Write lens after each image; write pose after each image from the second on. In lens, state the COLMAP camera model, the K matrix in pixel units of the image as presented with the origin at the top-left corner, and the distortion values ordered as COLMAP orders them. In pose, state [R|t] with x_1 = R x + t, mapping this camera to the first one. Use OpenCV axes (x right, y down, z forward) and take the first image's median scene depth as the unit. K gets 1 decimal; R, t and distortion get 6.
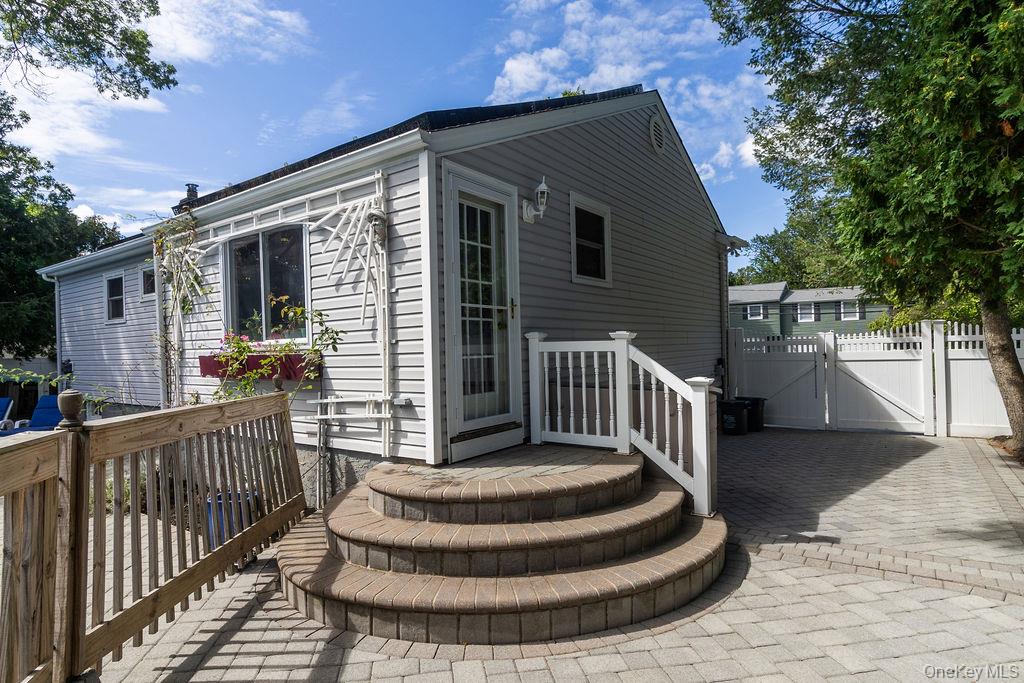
lens RADIAL K [[543.0, 0, 512.0], [0, 543.0, 341.5], [0, 0, 1]] dist [0.002735, -0.000392]
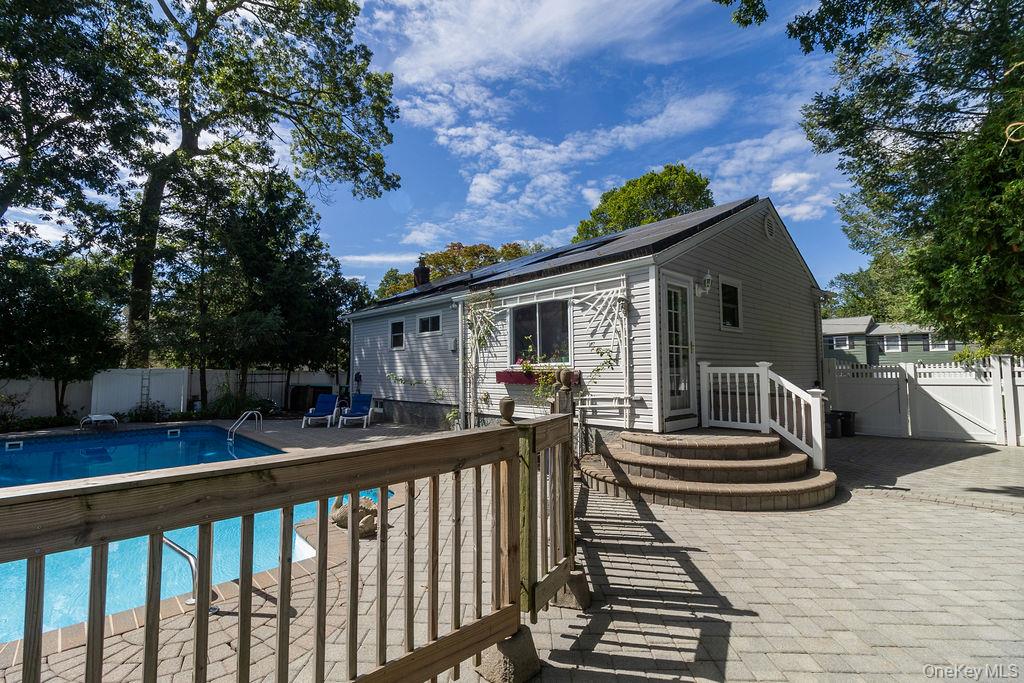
lens RADIAL K [[457.0, 0, 512.0], [0, 457.0, 341.5], [0, 0, 1]] dist [-0.001014, -0.000845]
pose [[0.979682, 0.006978, -0.200435, -0.277137], [-0.016844, 0.998726, -0.047560, -0.001307], [0.199848, 0.049969, 0.978552, -0.555702]]
